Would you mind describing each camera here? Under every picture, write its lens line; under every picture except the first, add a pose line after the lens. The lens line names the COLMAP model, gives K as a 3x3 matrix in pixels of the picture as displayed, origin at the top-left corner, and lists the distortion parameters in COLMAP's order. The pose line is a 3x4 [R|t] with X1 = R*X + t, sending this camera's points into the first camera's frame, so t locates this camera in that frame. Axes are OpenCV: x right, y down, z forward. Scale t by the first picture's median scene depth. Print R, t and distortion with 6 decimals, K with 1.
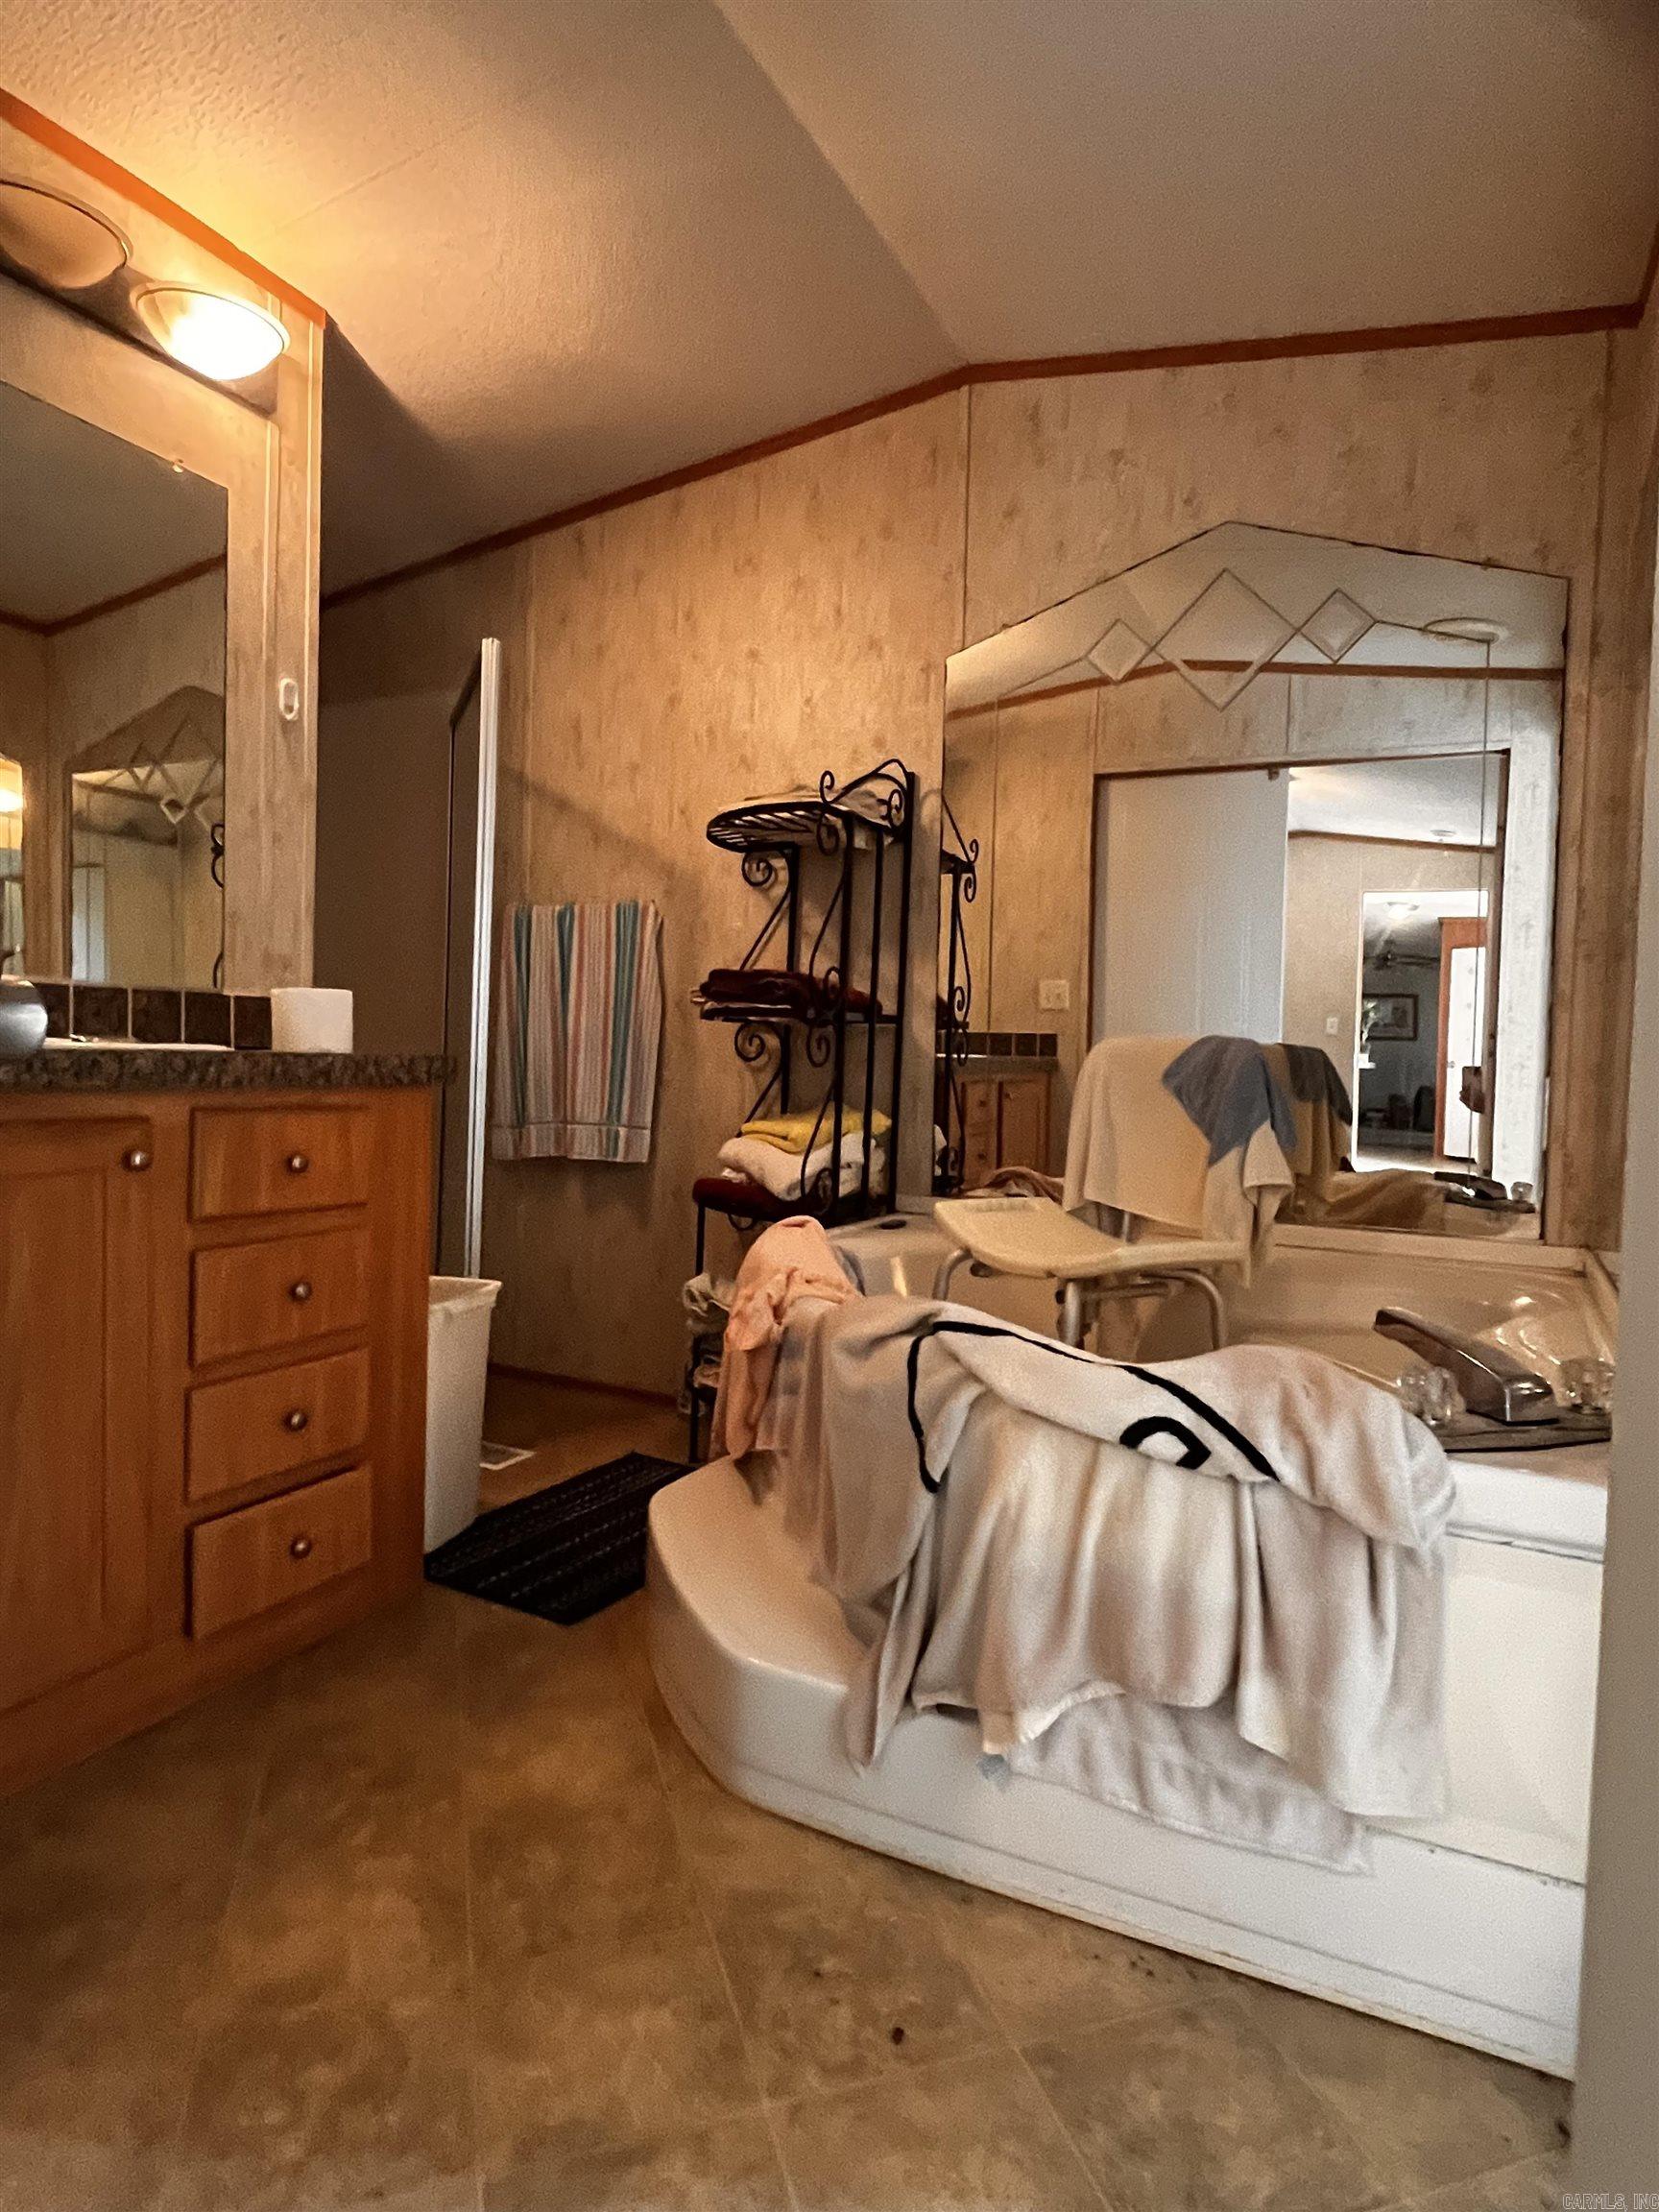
lens RADIAL K [[1241.9, 0, 841.3], [0, 1241.9, 1089.2], [0, 0, 1]] dist [-0.006746, -0.001507]
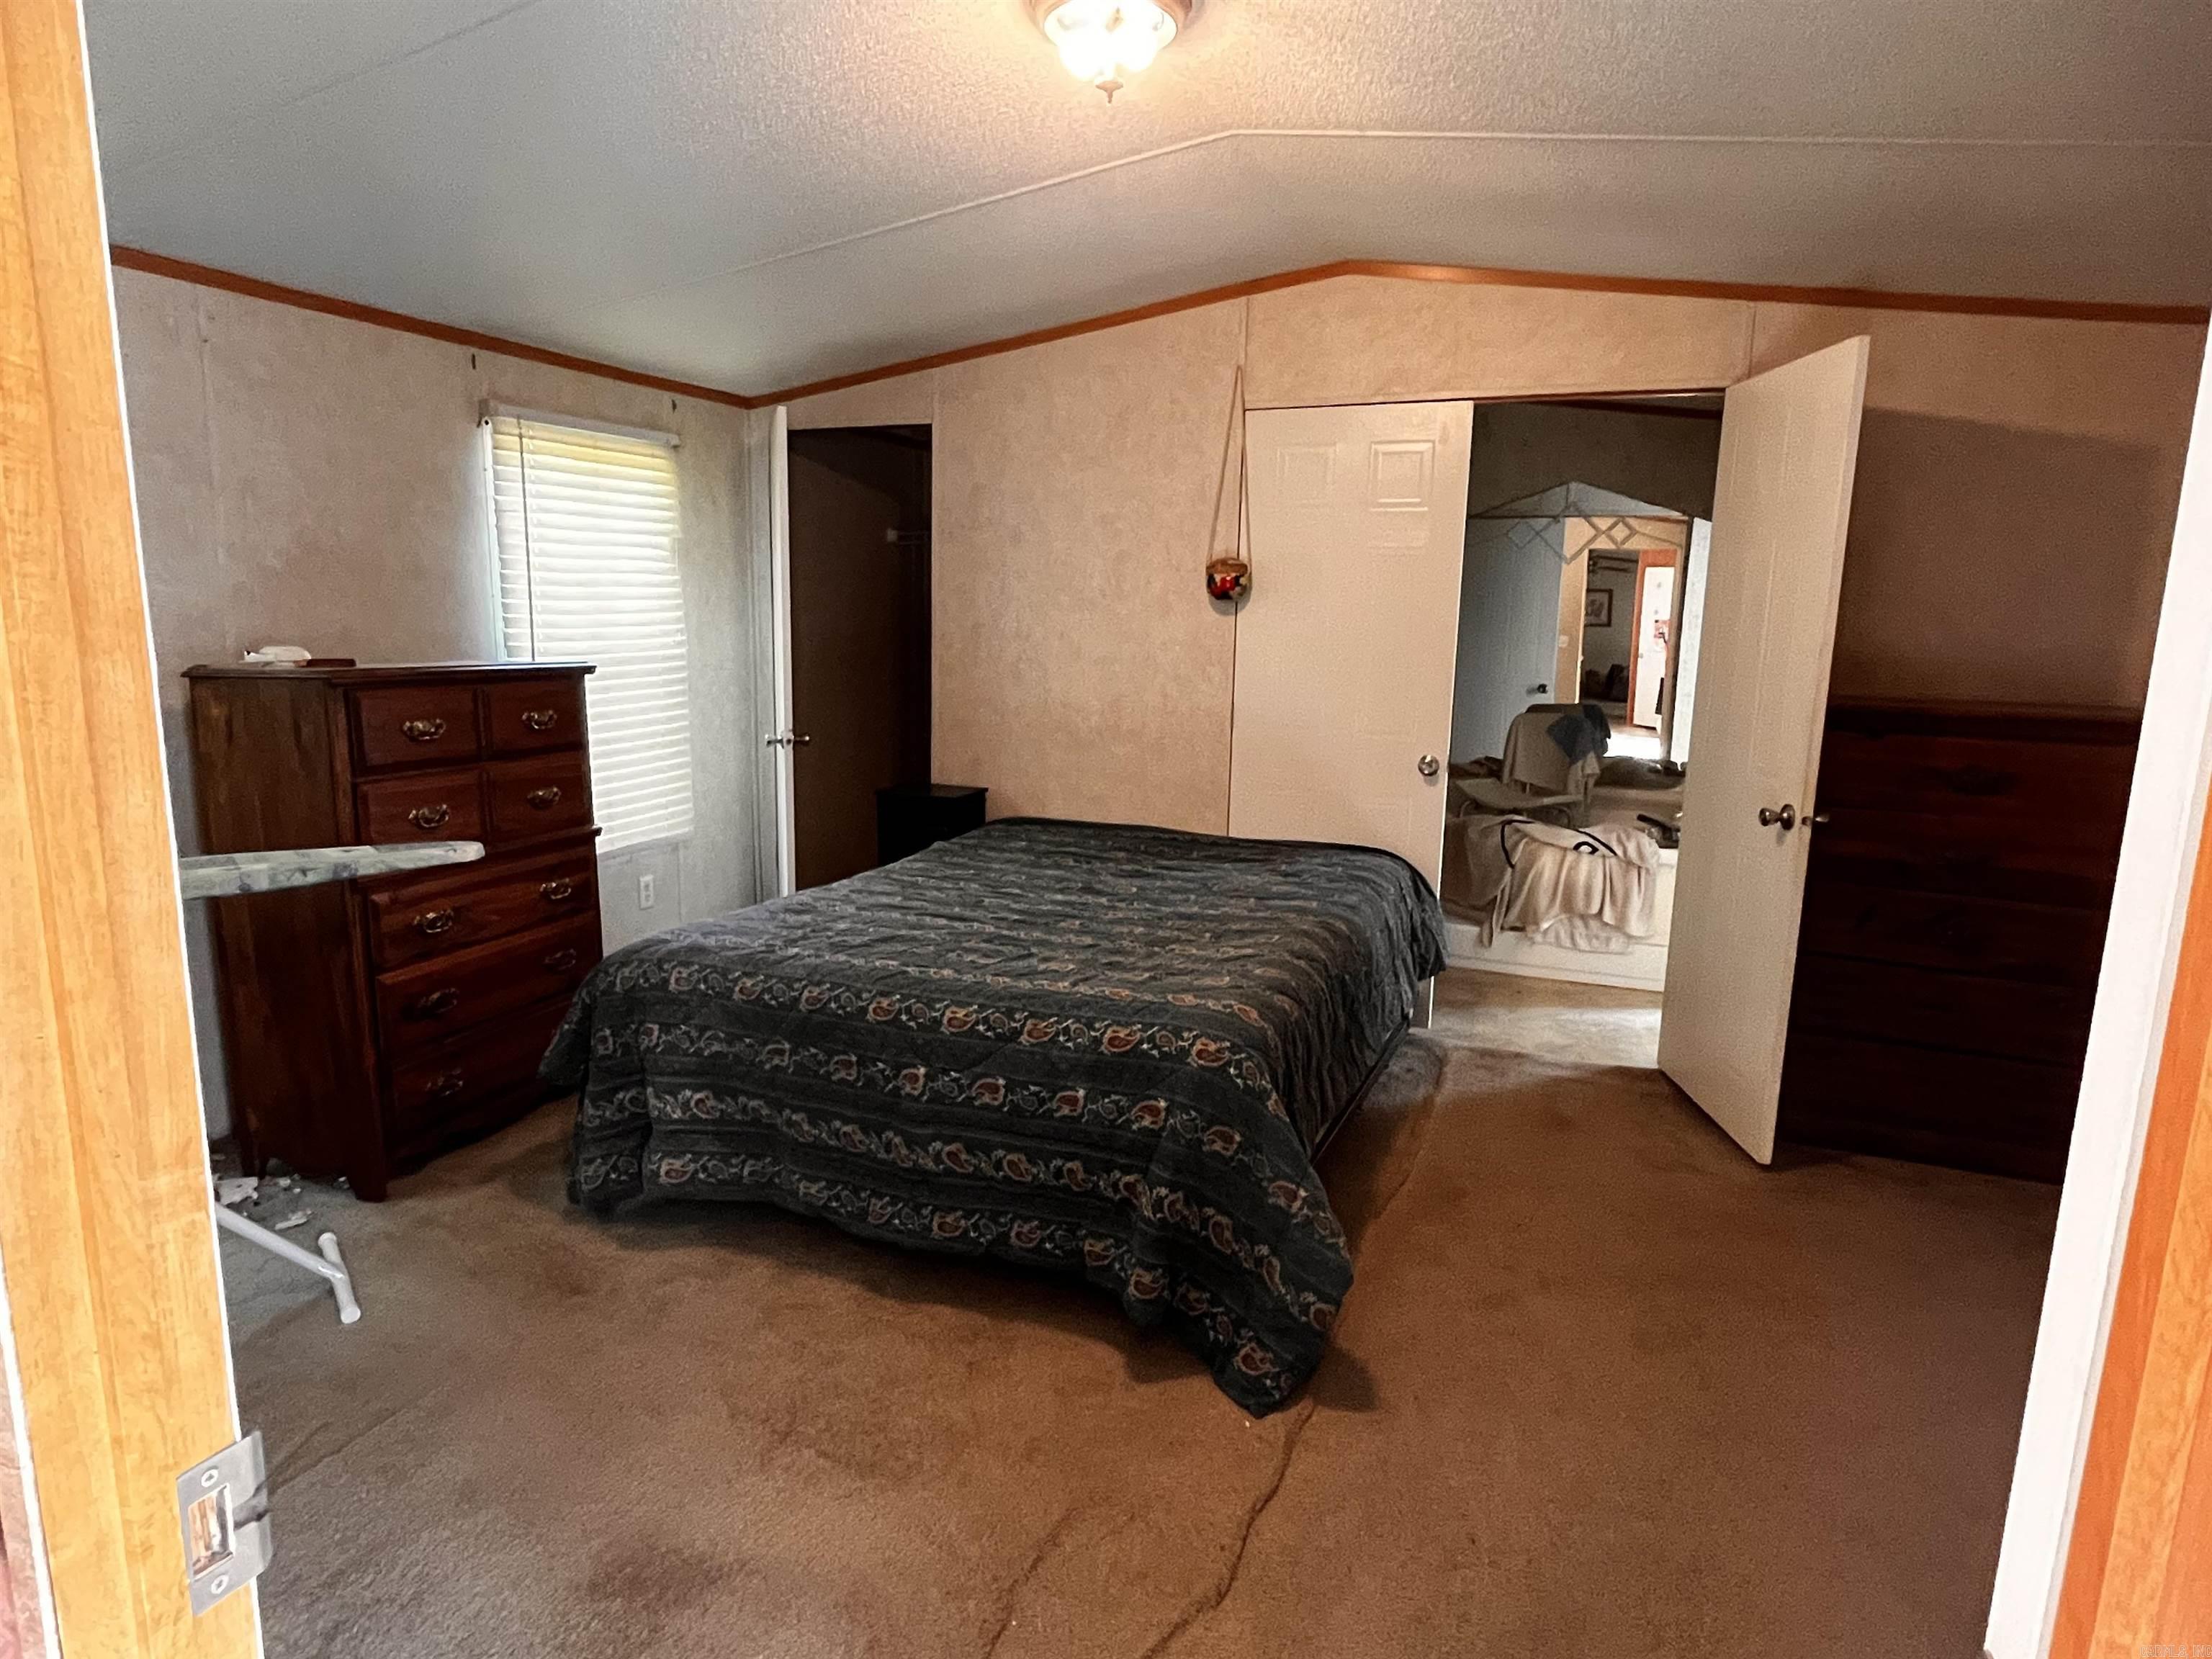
lens RADIAL K [[1241.9, 0, 1092.1], [0, 1241.9, 834.3], [0, 0, 1]] dist [-0.006746, -0.001507]
pose [[0.998194, -0.028561, 0.052848, -1.415932], [0.020089, 0.987802, 0.154411, -0.367070], [-0.056614, -0.153071, 0.986592, -2.599370]]
